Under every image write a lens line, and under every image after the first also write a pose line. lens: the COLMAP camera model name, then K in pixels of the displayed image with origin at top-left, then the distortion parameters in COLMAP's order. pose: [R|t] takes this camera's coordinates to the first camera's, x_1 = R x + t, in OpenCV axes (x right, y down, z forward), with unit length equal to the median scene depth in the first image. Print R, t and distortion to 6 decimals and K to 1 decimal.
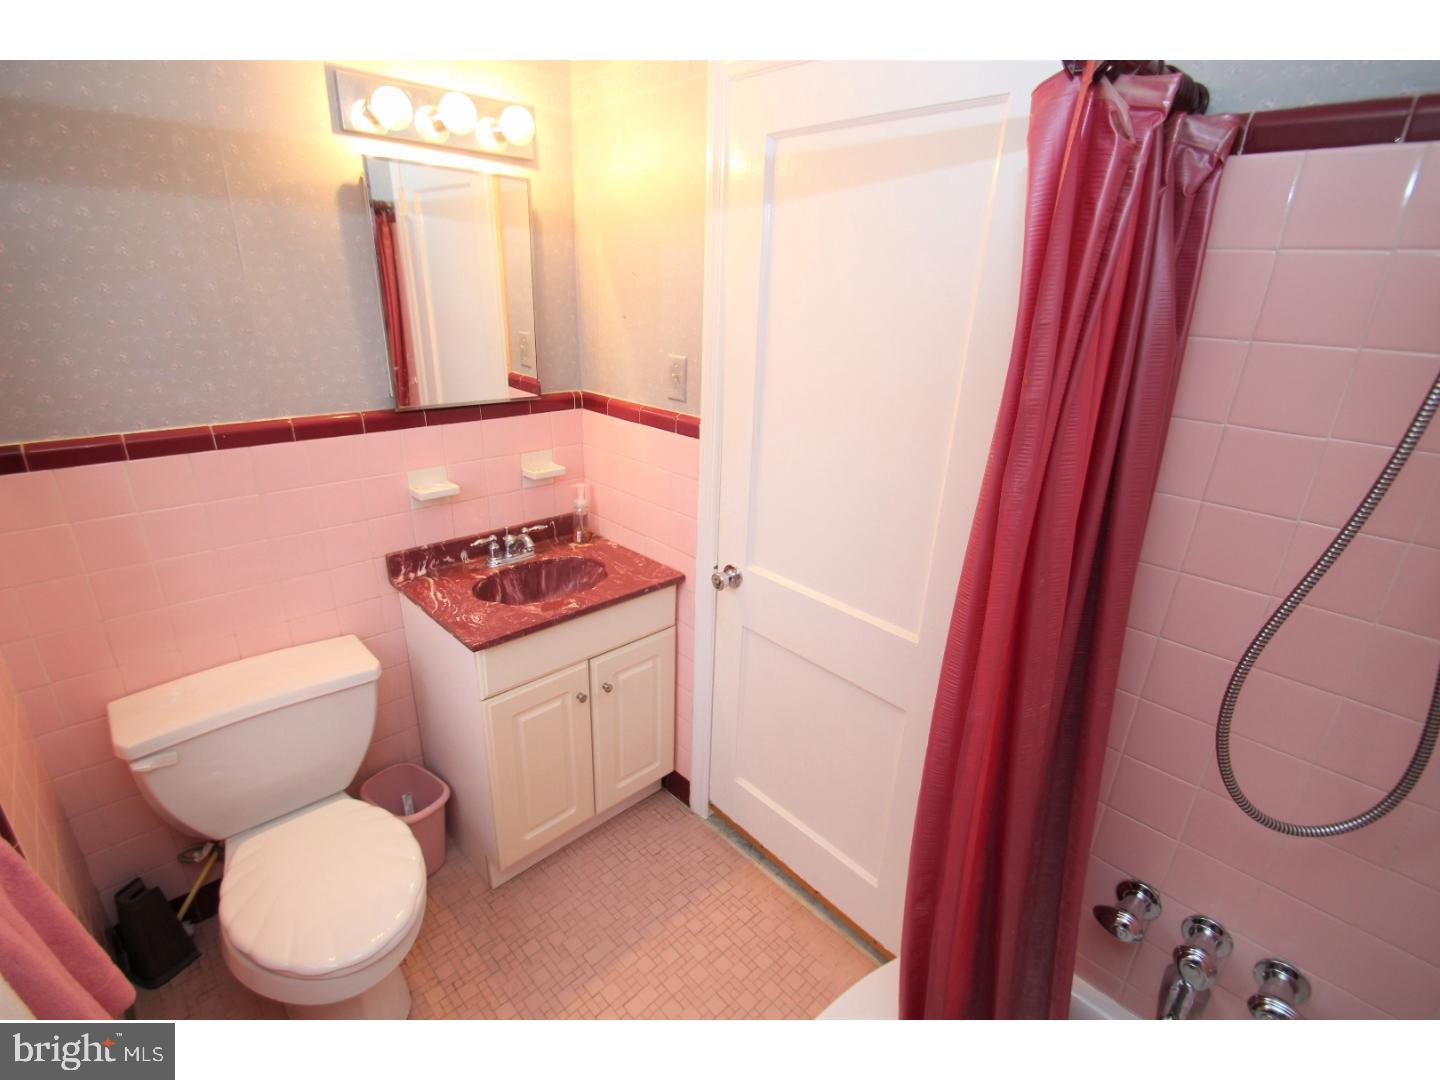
lens RADIAL K [[667.9, 0, 703.6], [0, 667.9, 548.6], [0, 0, 1]] dist [0.008711, -0.015158]
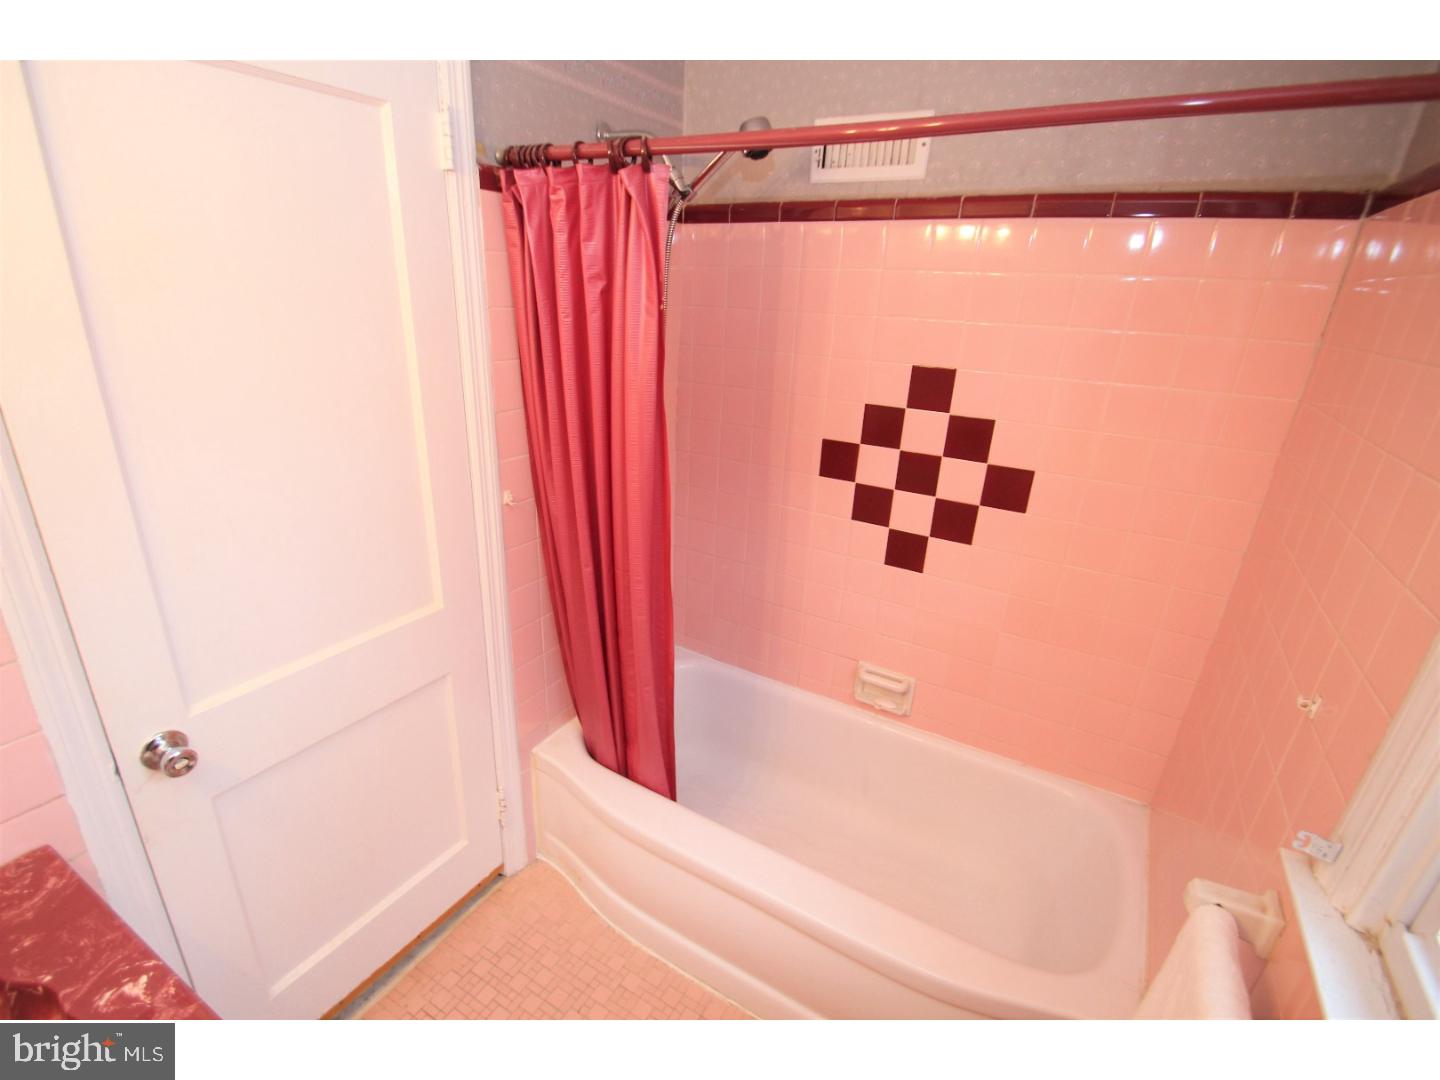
lens RADIAL K [[667.9, 0, 703.6], [0, 667.9, 548.6], [0, 0, 1]] dist [0.008711, -0.015158]
pose [[-0.270607, -0.390343, 0.880002, -0.590864], [0.310647, 0.829802, 0.463602, -0.257102], [-0.911192, 0.398824, -0.103291, 0.574434]]
